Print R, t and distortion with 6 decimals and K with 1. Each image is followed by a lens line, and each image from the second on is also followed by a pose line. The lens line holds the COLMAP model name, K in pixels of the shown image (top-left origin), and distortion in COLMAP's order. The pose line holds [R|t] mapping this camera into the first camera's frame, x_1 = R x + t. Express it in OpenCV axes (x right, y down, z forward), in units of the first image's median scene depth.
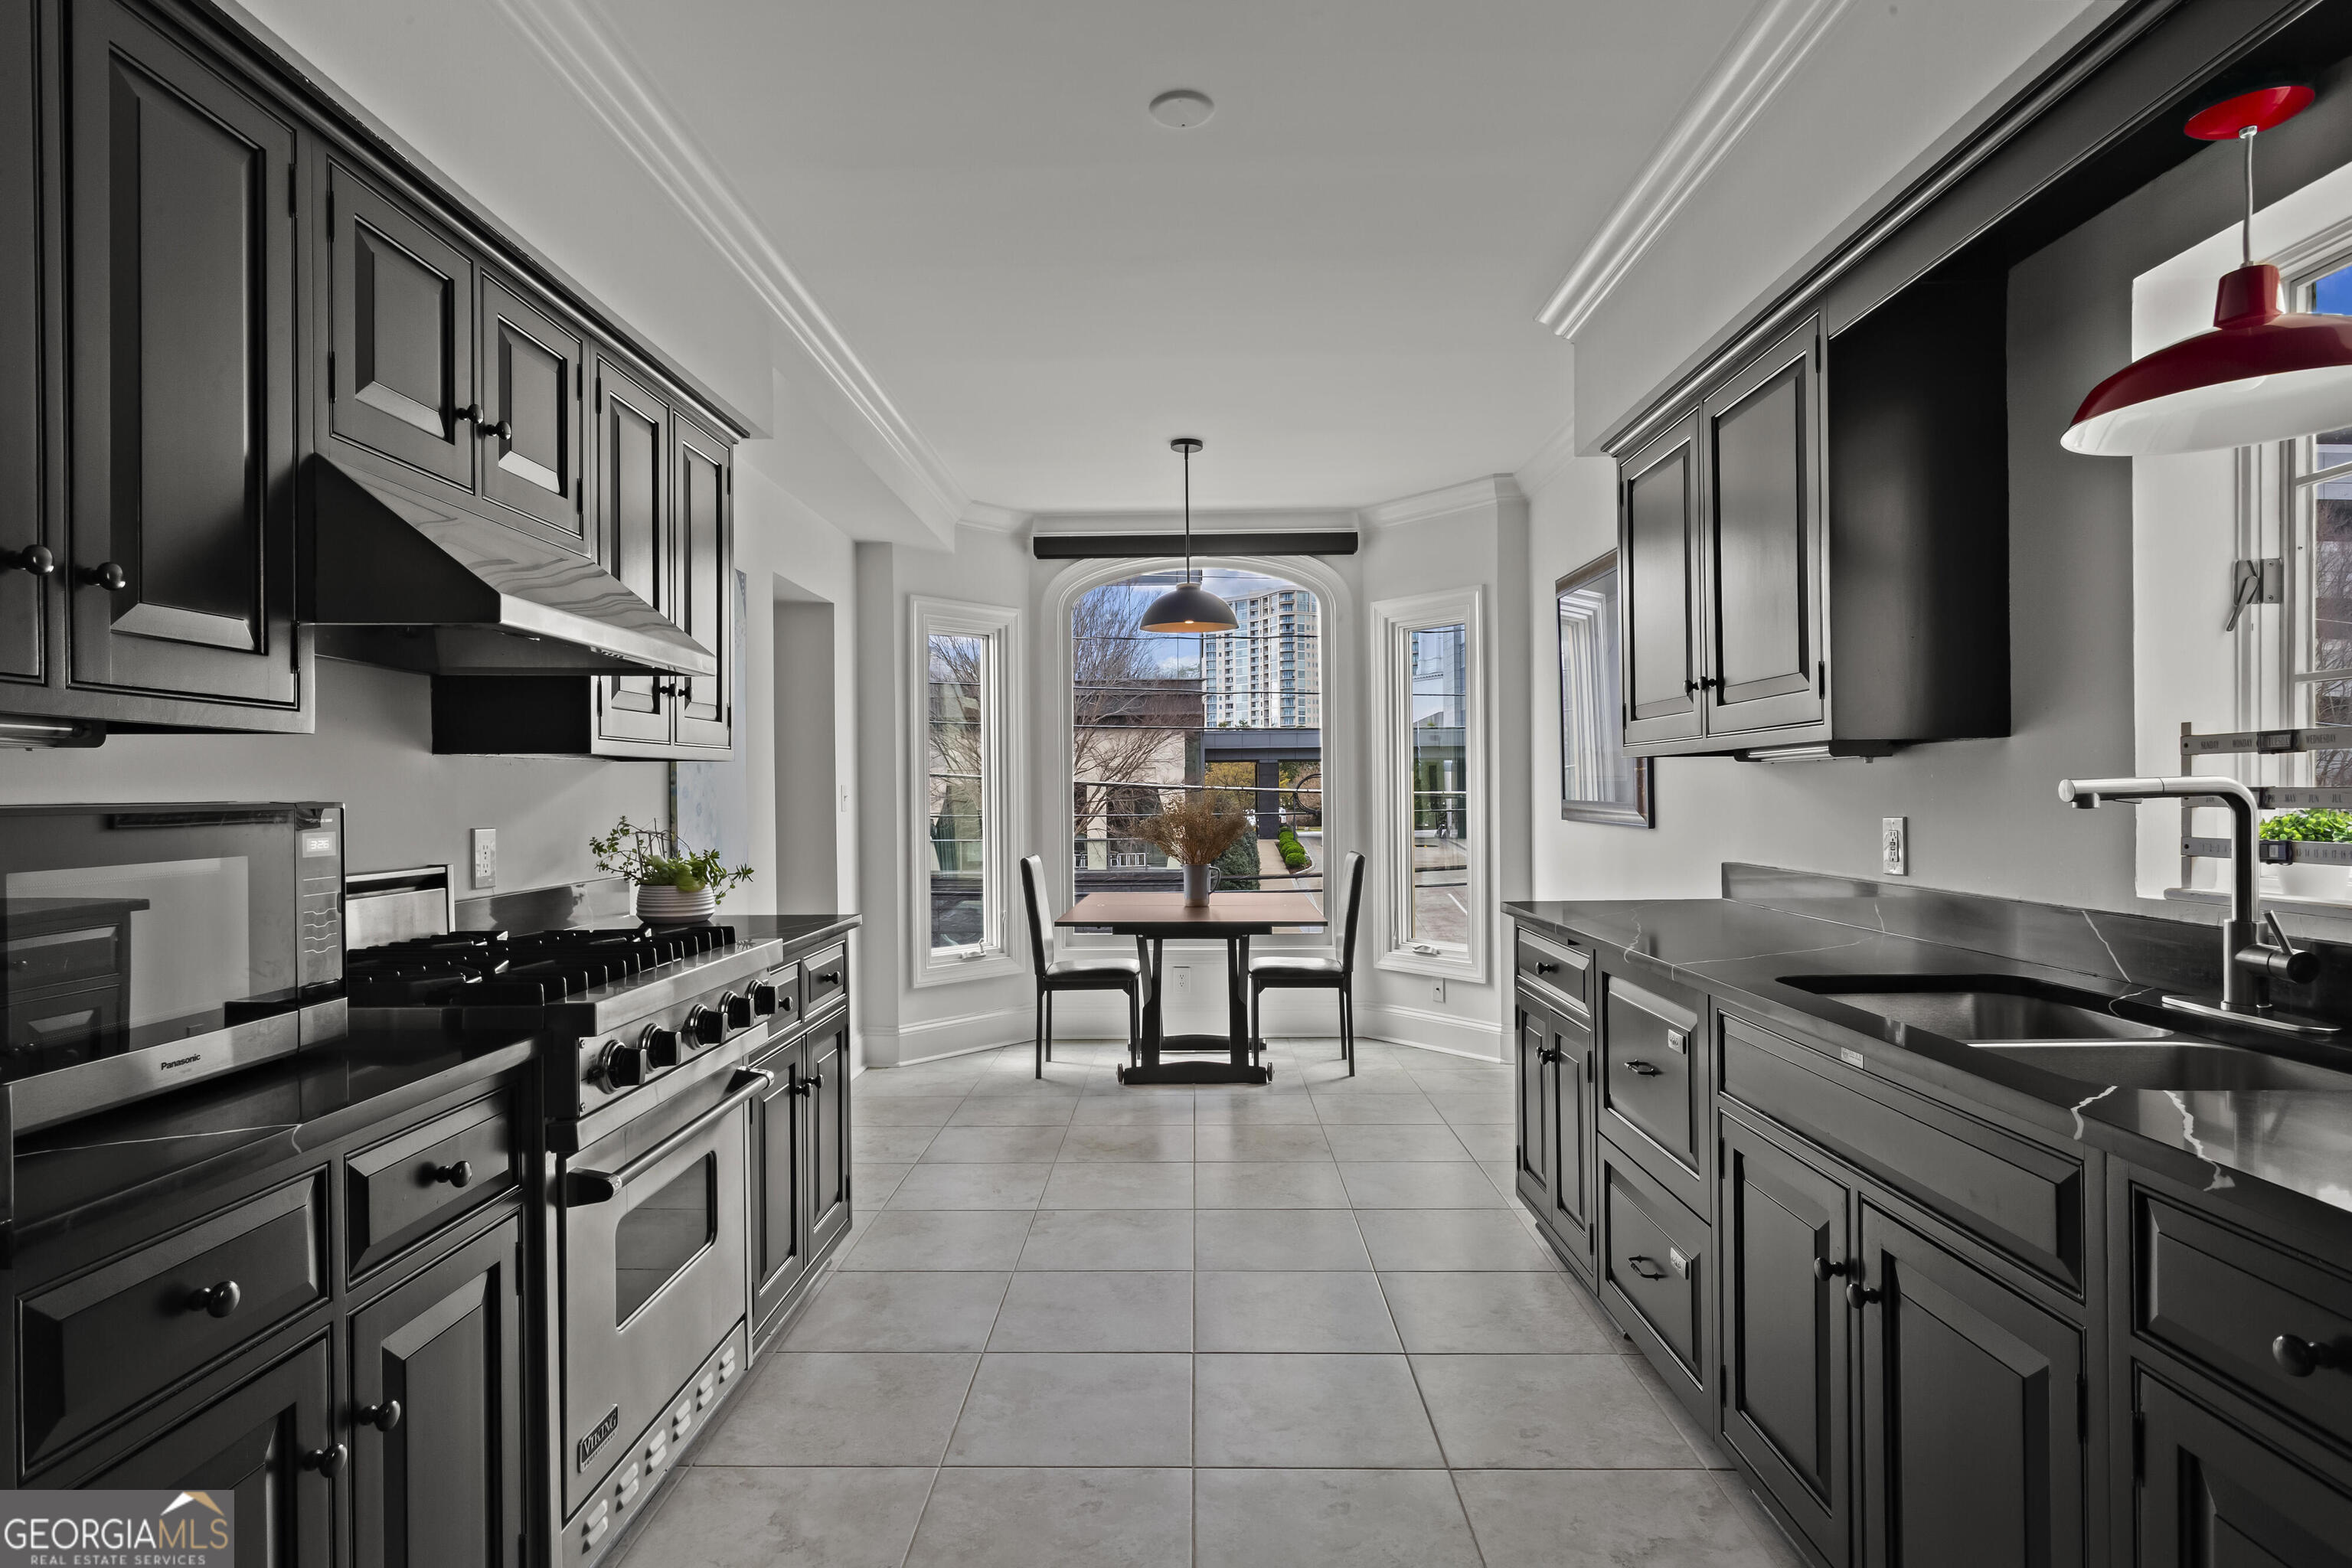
lens RADIAL K [[1354.2, 0, 1174.6], [0, 1354.2, 784.7], [0, 0, 1]] dist [-0.000202, -0.000024]
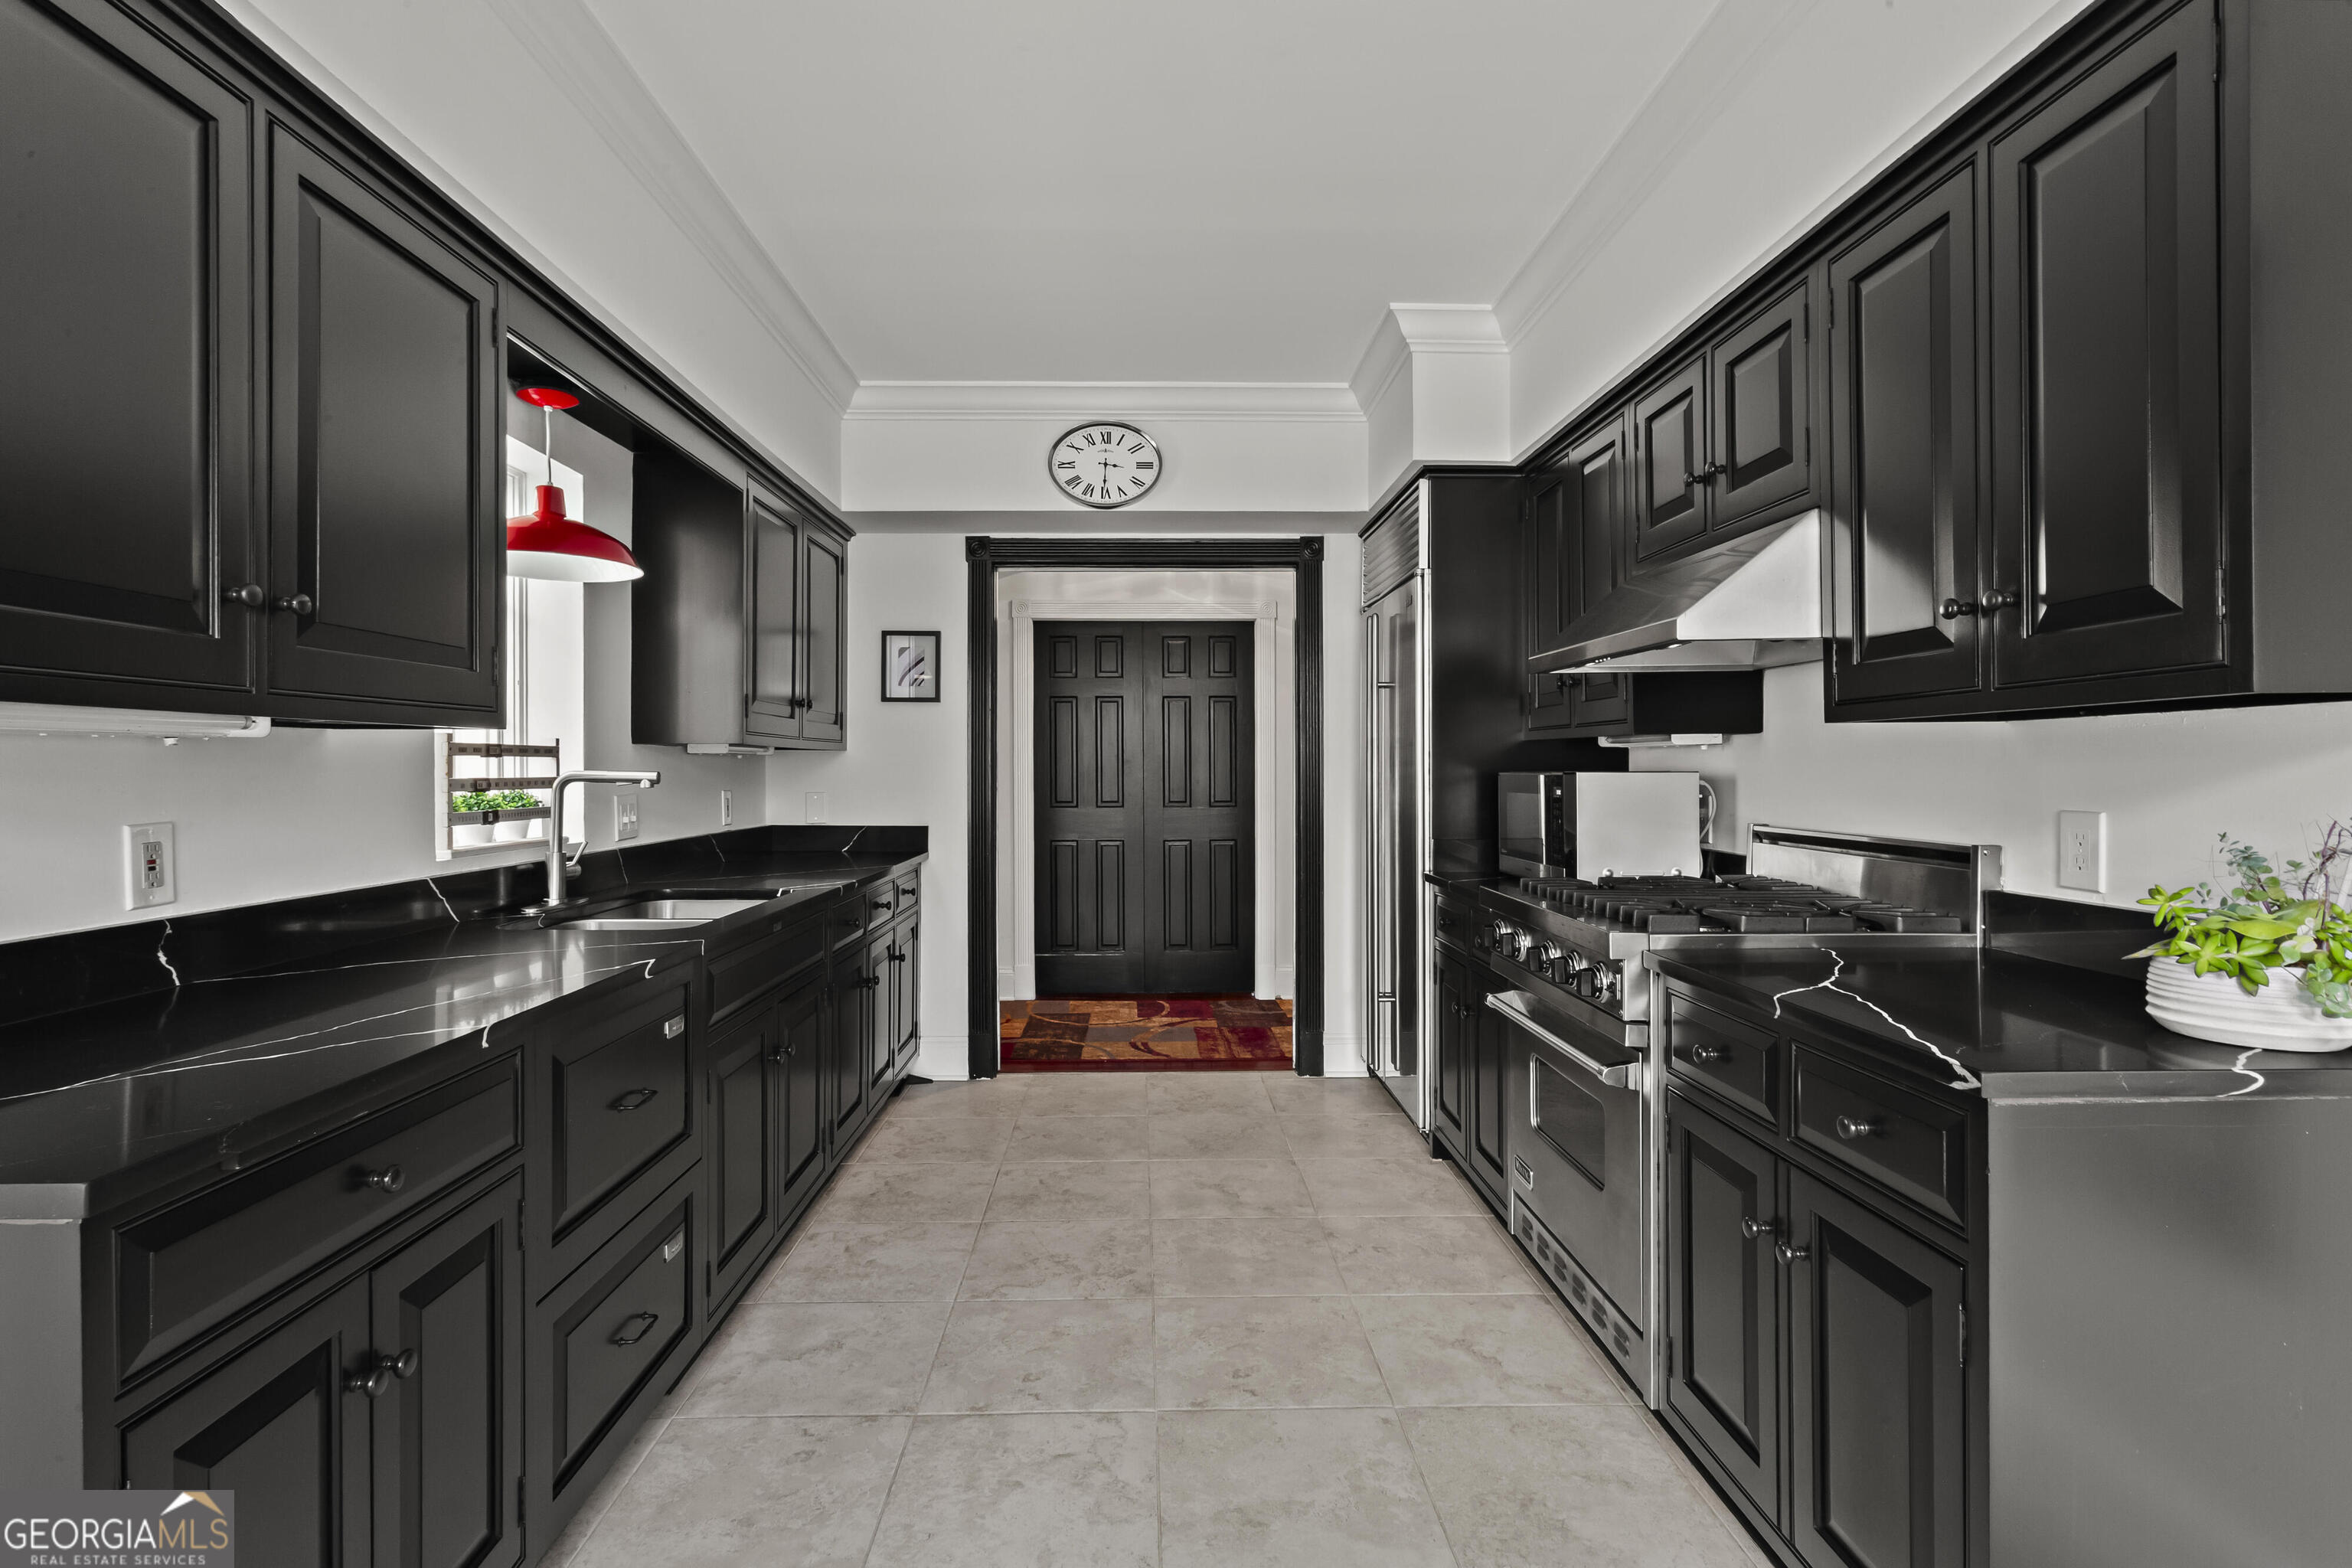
lens RADIAL K [[1176.3, 0, 1173.7], [0, 1176.3, 771.1], [0, 0, 1]] dist [0.003024, 0.001299]
pose [[-0.998989, 0.011842, -0.043369, 0.036973], [0.011903, 0.999928, -0.001166, 0.004708], [0.043352, -0.001681, -0.999058, 2.064254]]
